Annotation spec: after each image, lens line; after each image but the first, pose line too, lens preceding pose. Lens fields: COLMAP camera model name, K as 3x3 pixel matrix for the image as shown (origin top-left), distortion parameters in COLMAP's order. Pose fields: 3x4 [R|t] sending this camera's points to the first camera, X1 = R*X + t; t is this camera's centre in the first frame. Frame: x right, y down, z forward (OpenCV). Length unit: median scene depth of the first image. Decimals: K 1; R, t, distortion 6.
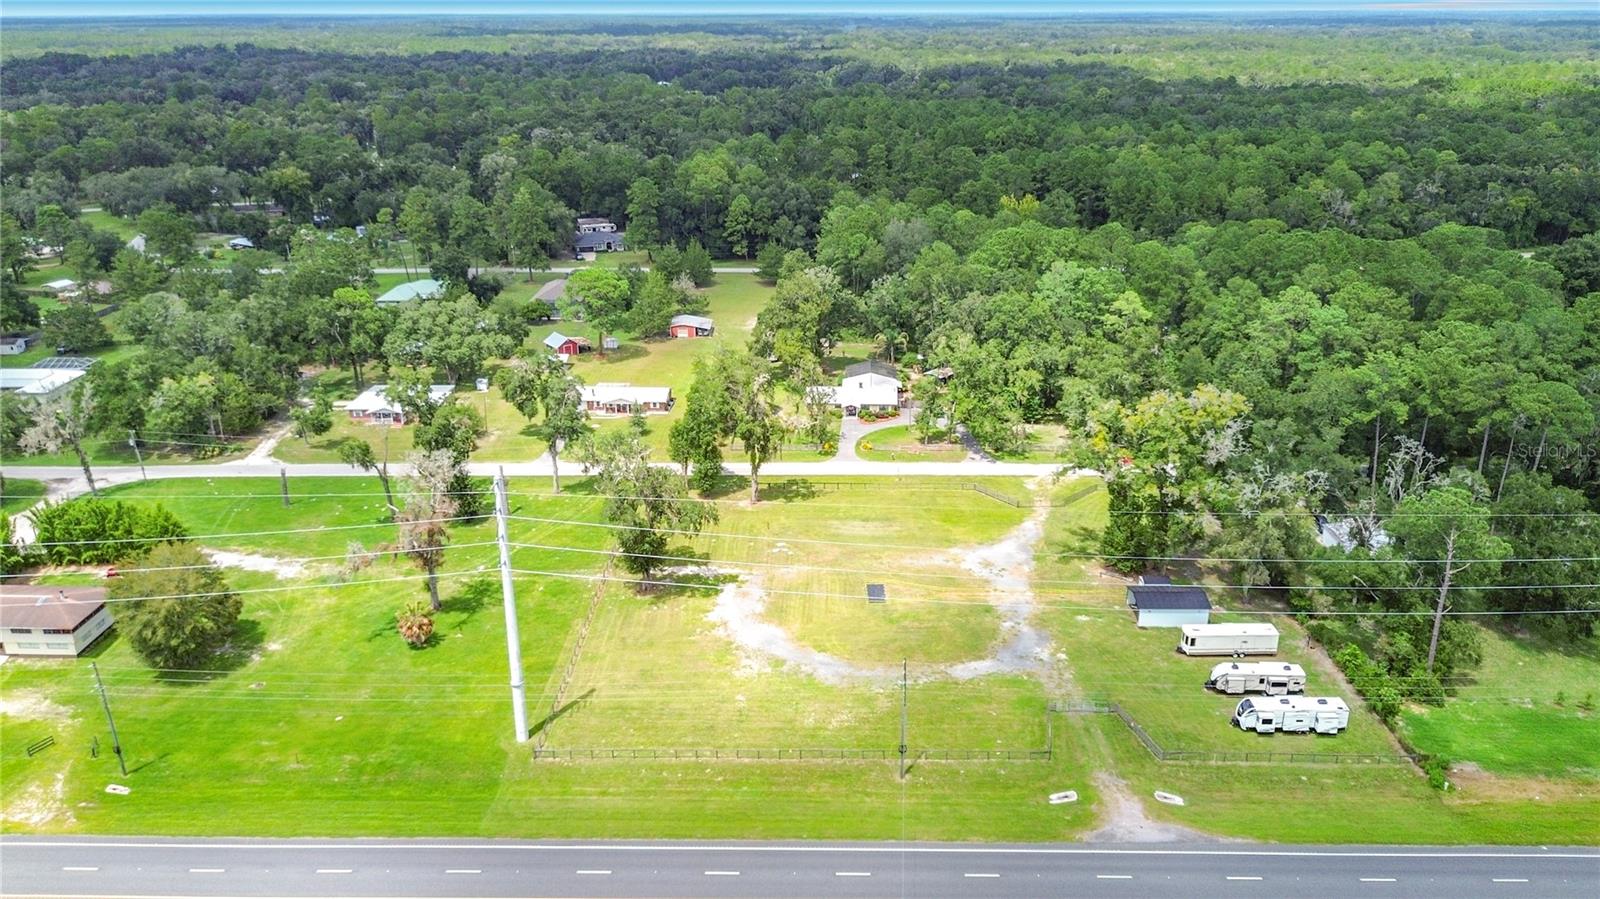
lens RADIAL K [[1164.7, 0, 803.8], [0, 1164.7, 446.9], [0, 0, 1]] dist [0.039716, -0.058059]
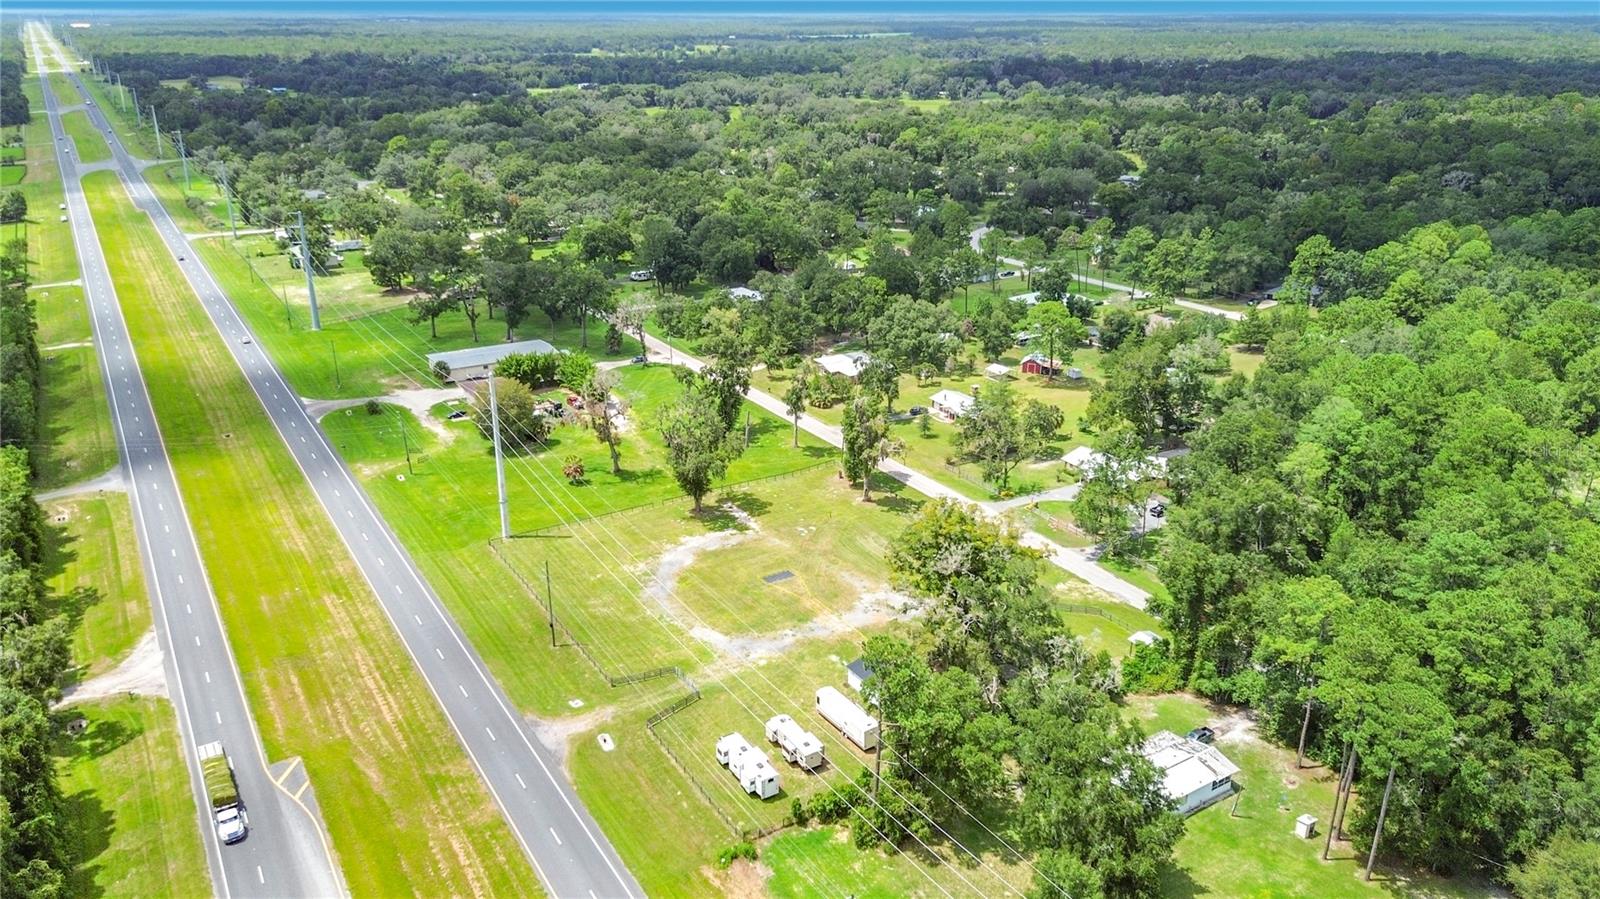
lens RADIAL K [[1164.7, 0, 803.8], [0, 1164.7, 446.9], [0, 0, 1]] dist [0.039716, -0.058059]
pose [[0.543042, 0.301136, -0.783851, 1.112229], [-0.298171, 0.941803, 0.155248, -0.225517], [0.784984, 0.149416, 0.601229, 0.286079]]
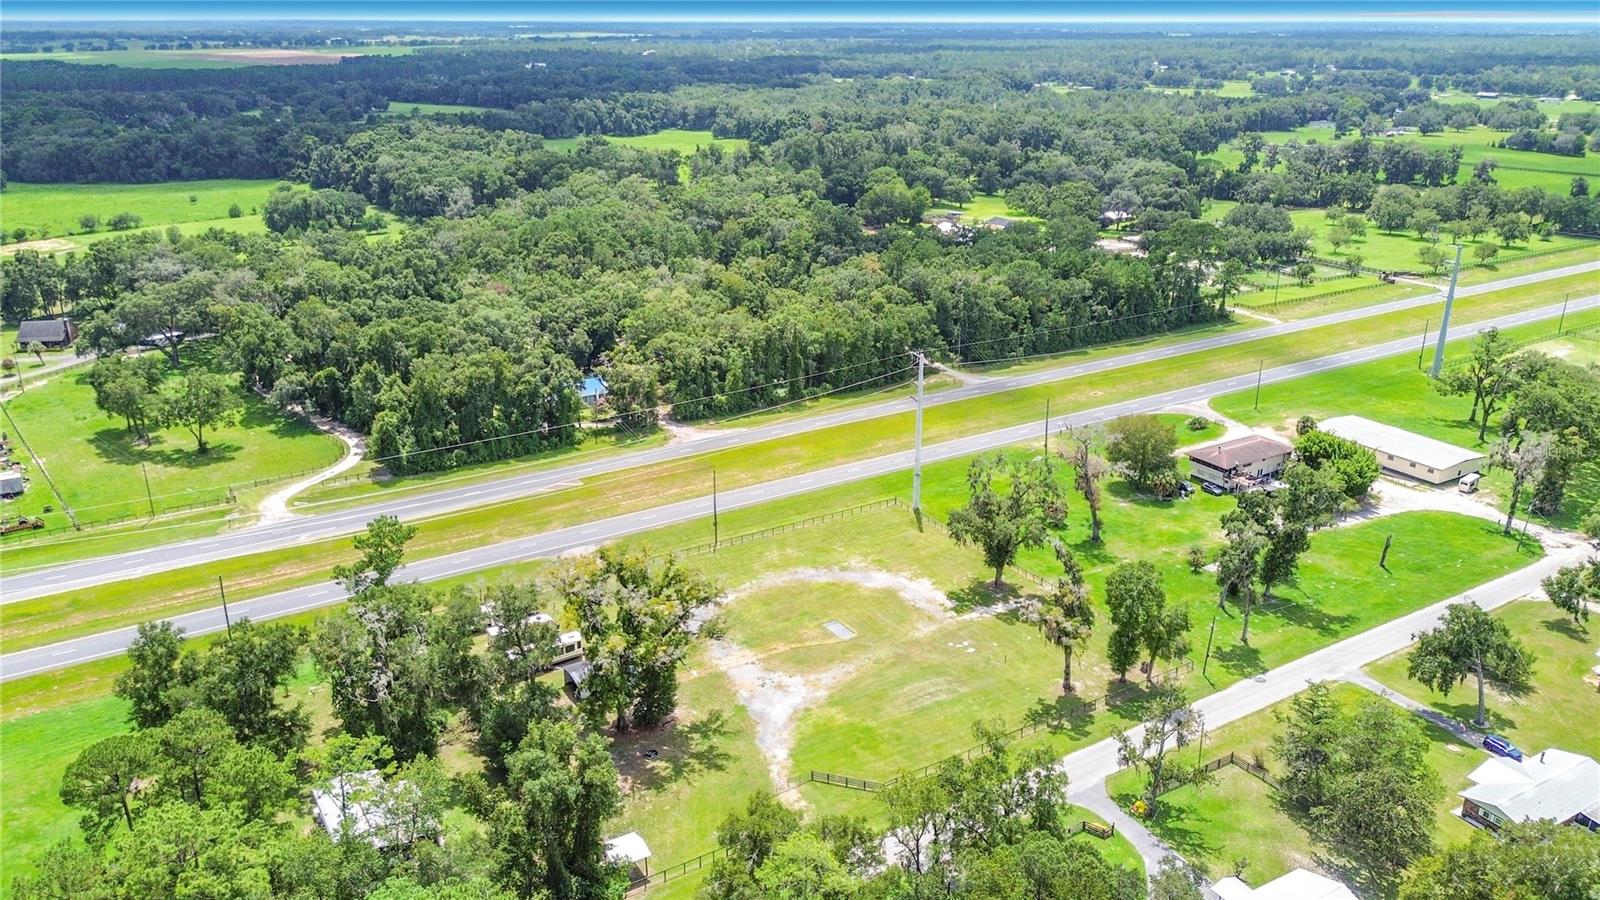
lens RADIAL K [[1169.3, 0, 804.0], [0, 1169.3, 451.8], [0, 0, 1]] dist [0.048056, -0.059183]
pose [[-0.841244, 0.190812, -0.505865, 0.710120], [-0.185976, 0.776426, 0.602143, -0.772848], [0.507663, 0.600628, -0.617677, 1.759960]]
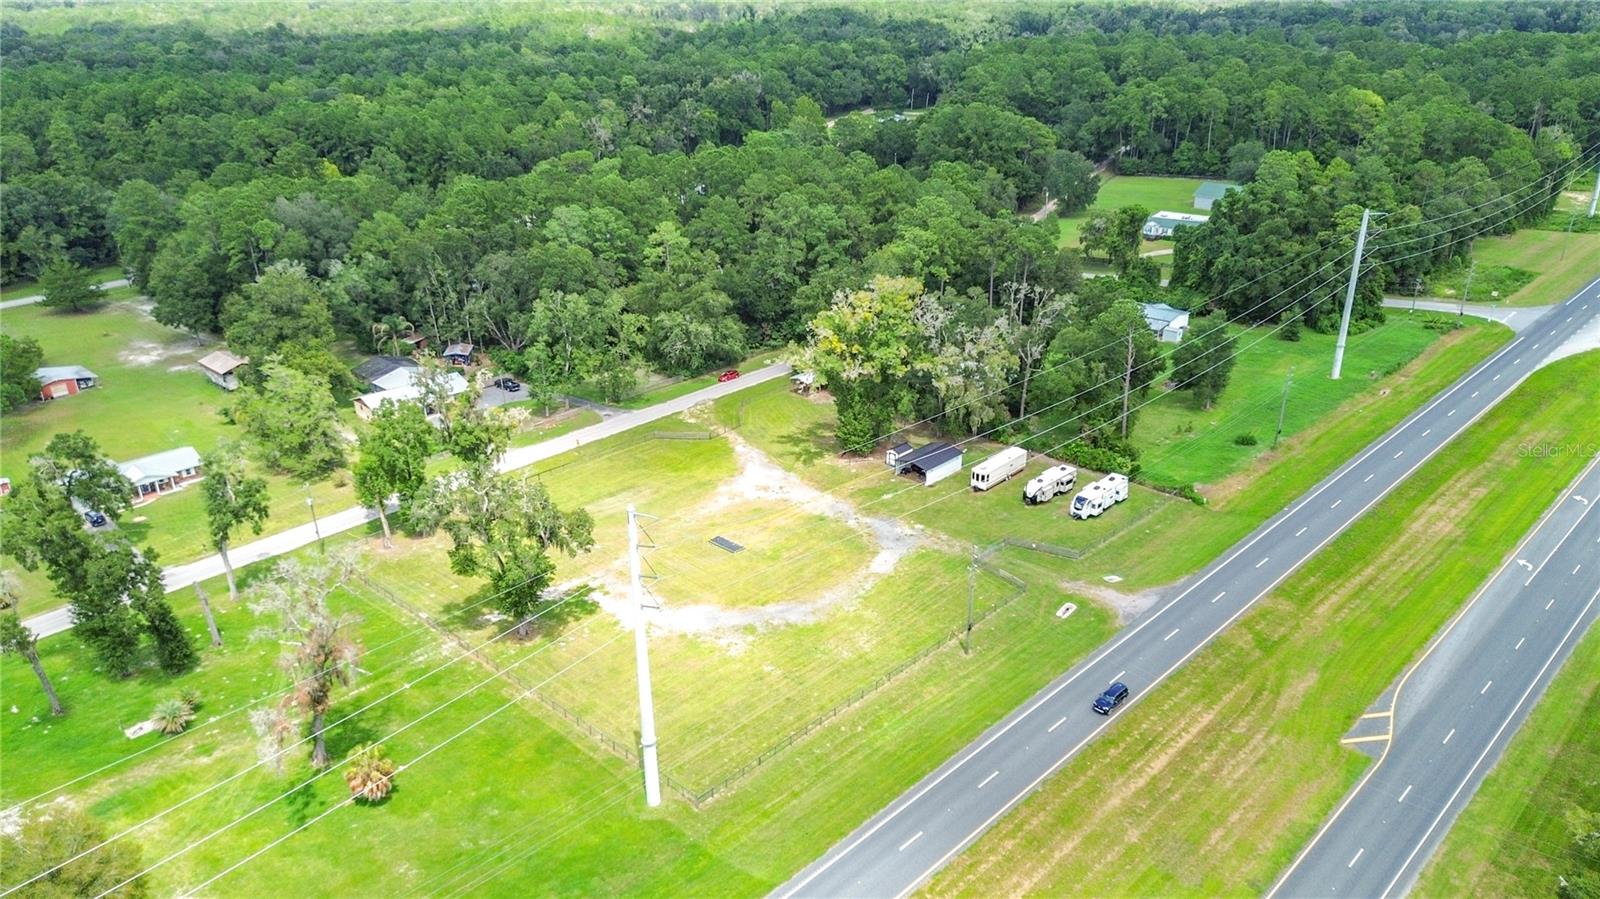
lens RADIAL K [[1179.7, 0, 802.6], [0, 1179.7, 492.1], [0, 0, 1]] dist [0.040763, -0.064373]
pose [[0.681858, -0.313377, 0.660958, -0.602575], [0.266918, 0.947872, 0.174052, -0.081932], [-0.681047, 0.057743, 0.729960, 0.242281]]
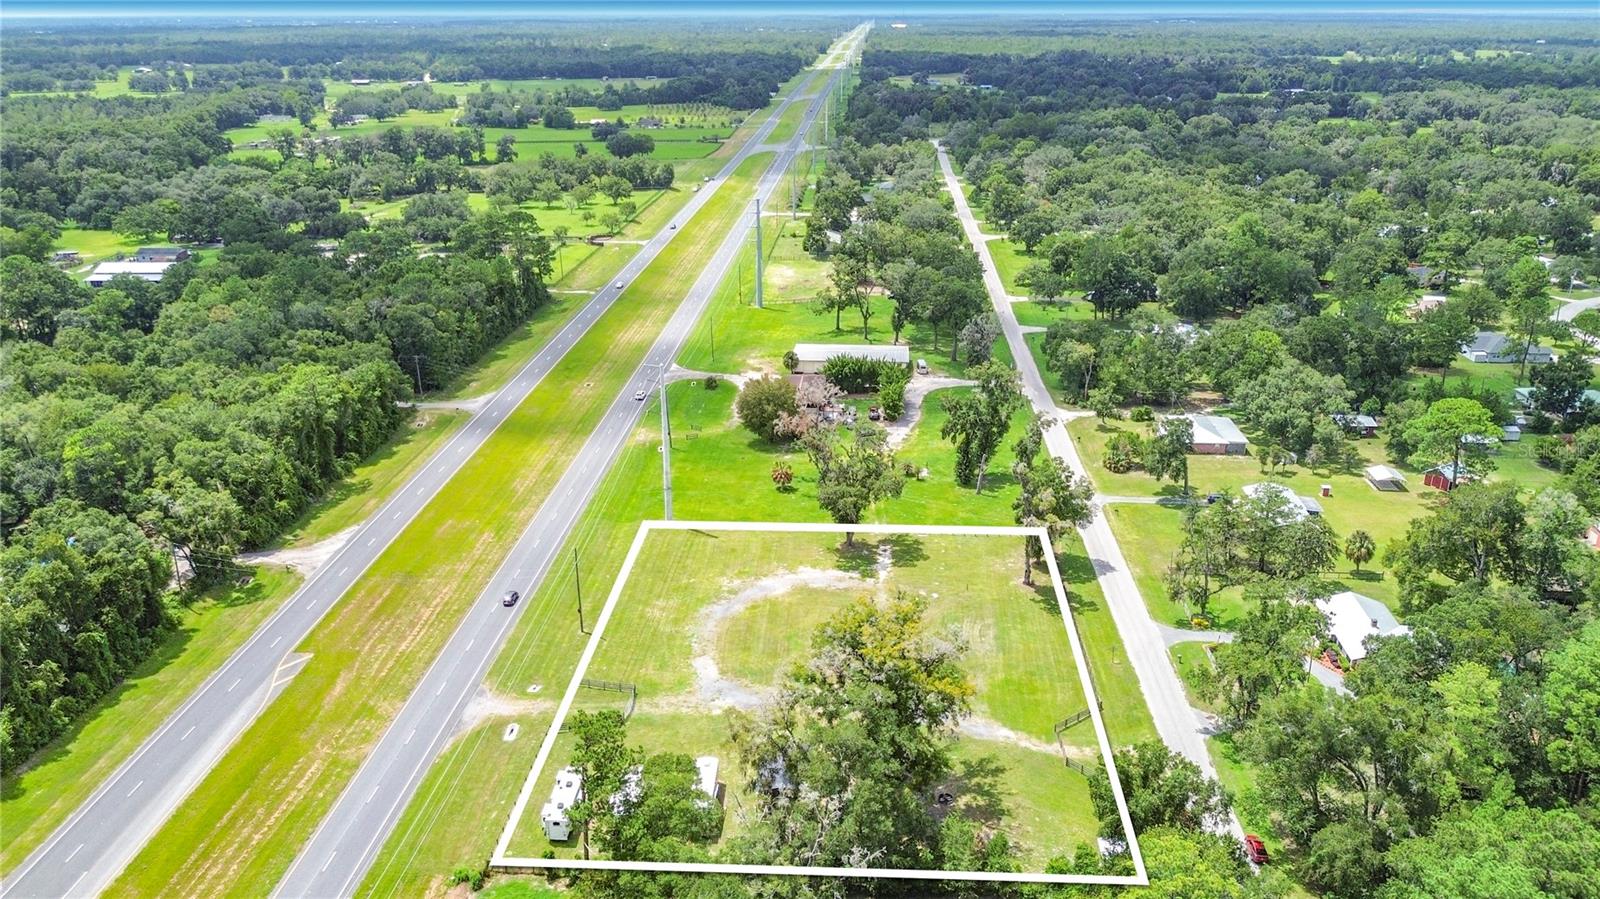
lens RADIAL K [[1160.4, 0, 797.4], [0, 1160.4, 449.7], [0, 0, 1]] dist [0.035085, -0.060286]
pose [[-0.053161, 0.358313, -0.932087, 1.163813], [-0.345256, 0.869247, 0.353847, -0.459138], [0.937002, 0.340619, 0.077500, 0.902975]]
